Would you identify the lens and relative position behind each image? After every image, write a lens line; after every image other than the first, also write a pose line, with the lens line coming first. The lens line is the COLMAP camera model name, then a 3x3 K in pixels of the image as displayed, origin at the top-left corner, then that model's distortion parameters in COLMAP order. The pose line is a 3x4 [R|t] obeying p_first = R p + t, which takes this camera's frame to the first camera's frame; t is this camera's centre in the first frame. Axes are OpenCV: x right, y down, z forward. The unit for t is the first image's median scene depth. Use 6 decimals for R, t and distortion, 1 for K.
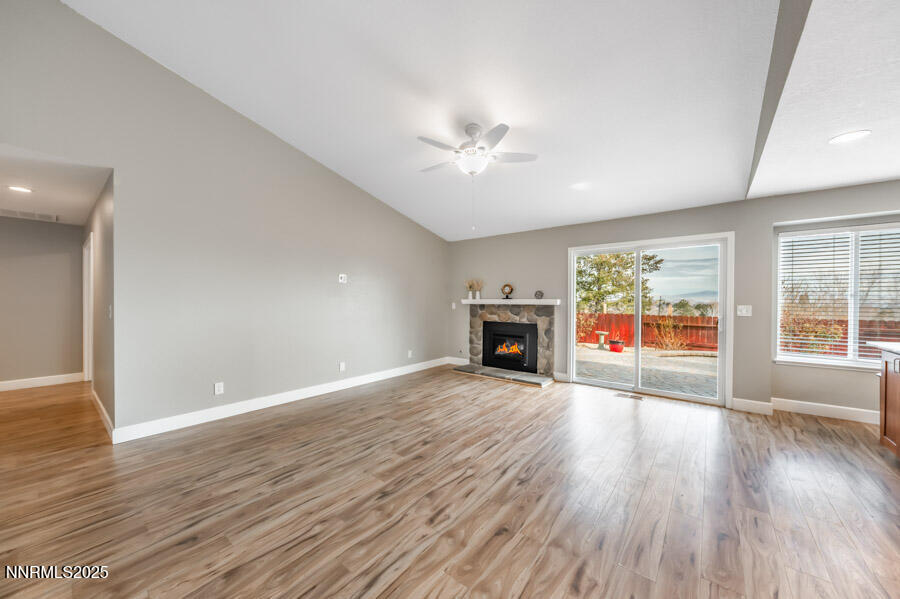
lens RADIAL K [[323.5, 0, 453.6], [0, 323.5, 299.5], [0, 0, 1]] dist [0.007859, -0.001846]
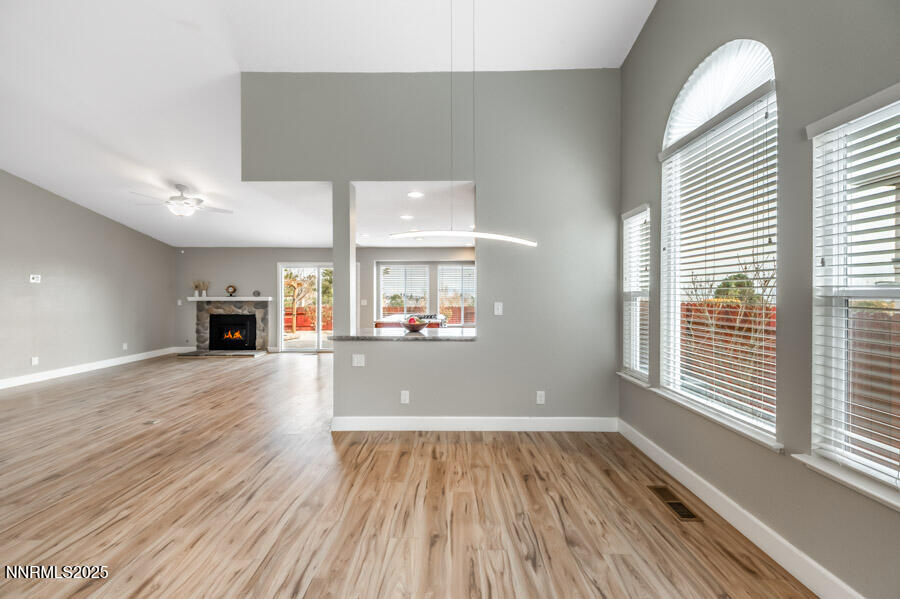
lens RADIAL K [[307.2, 0, 449.4], [0, 307.2, 297.0], [0, 0, 1]] dist [0.008732, -0.002999]
pose [[0.784224, -0.004837, 0.620459, 0.089682], [0.001916, 0.999984, 0.005375, -0.006163], [-0.620475, -0.003027, 0.784221, -0.587318]]
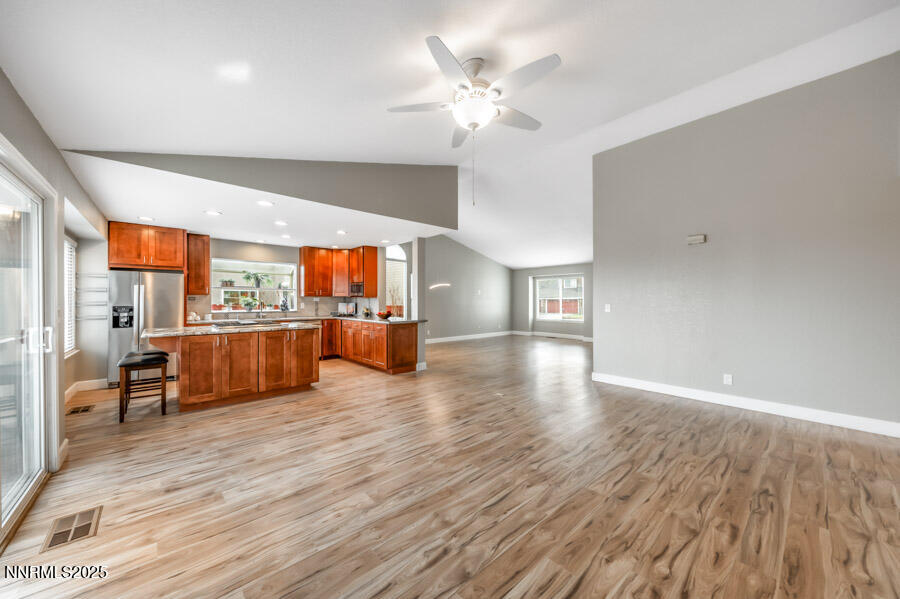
lens RADIAL K [[323.5, 0, 448.7], [0, 323.5, 299.3], [0, 0, 1]] dist [0.007859, -0.001846]
pose [[-0.983186, -0.000632, 0.182605, -0.013687], [-0.001573, 0.999986, -0.005008, 0.001556], [-0.182600, -0.005211, -0.983174, 1.100128]]
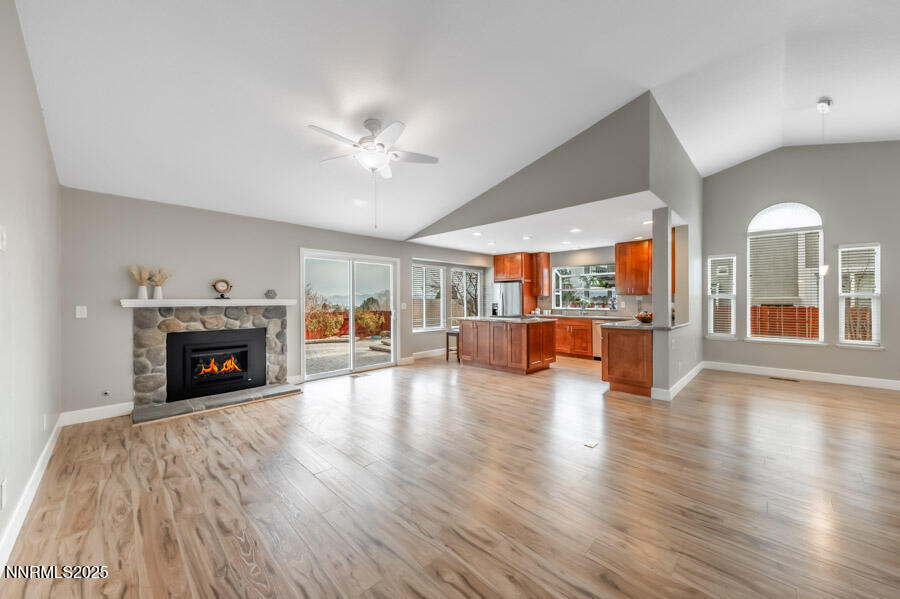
lens RADIAL K [[323.5, 0, 444.0], [0, 323.5, 301.3], [0, 0, 1]] dist [0.007859, -0.001846]
pose [[0.114504, -0.005265, 0.993409, -0.560783], [-0.000275, 0.999986, 0.005331, -0.000017], [-0.993423, -0.000883, 0.114501, 0.436587]]
